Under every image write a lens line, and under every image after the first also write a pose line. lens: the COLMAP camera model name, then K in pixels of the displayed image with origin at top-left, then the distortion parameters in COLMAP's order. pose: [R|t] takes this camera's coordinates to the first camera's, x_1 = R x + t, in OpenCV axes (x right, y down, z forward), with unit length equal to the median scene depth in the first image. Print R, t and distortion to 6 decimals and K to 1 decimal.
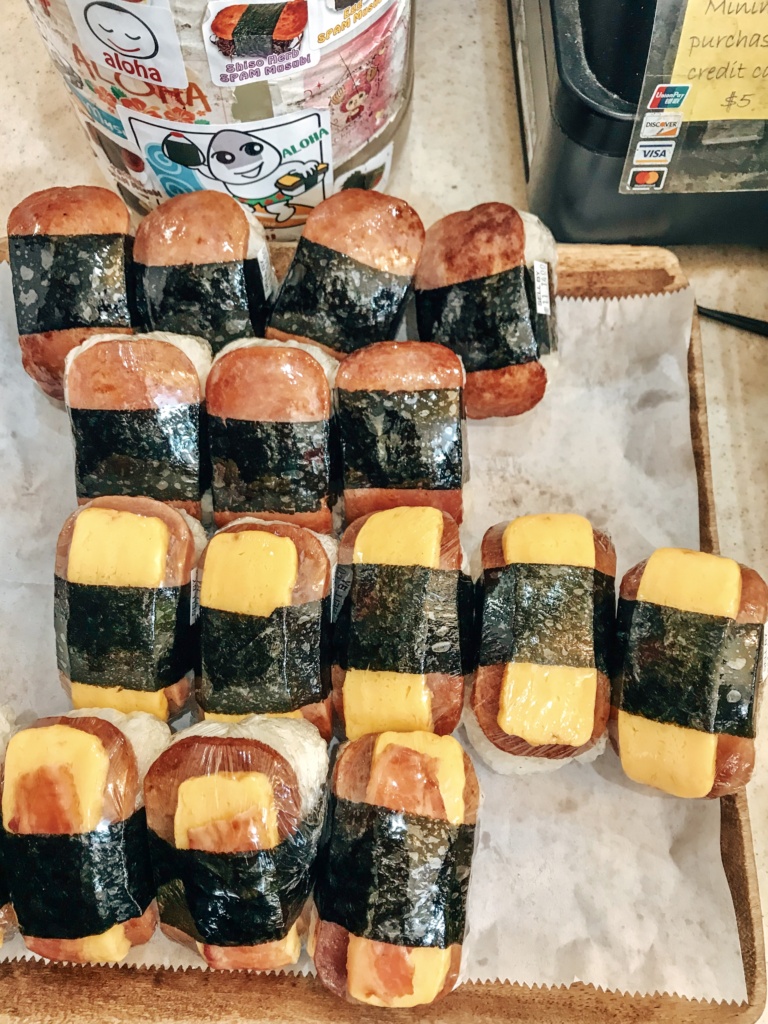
lens RADIAL K [[859.6, 0, 384.0], [0, 859.6, 512.0], [0, 0, 1]] dist [-0.003300, 0.001691]
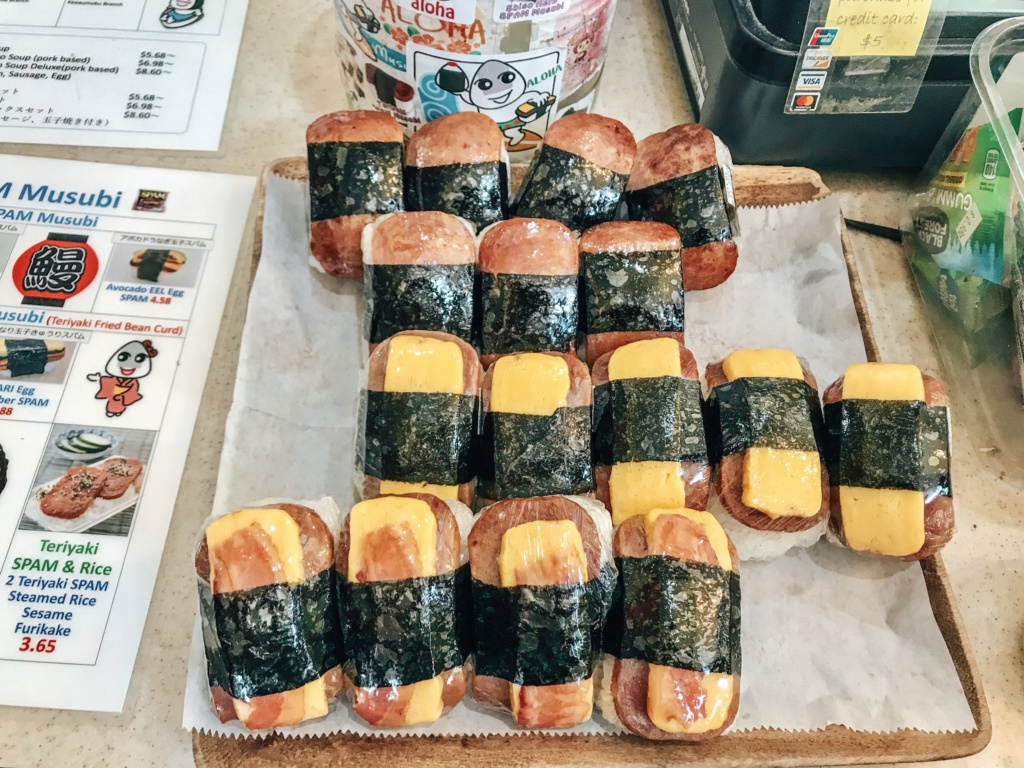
lens RADIAL K [[835.0, 0, 512.0], [0, 835.0, 384.0], [0, 0, 1]] dist [-0.002171, 0.004544]
pose [[0.996861, -0.018648, 0.076948, -0.257363], [0.033280, 0.980532, -0.193517, 0.278634], [-0.071842, 0.195471, 0.978075, -0.141547]]
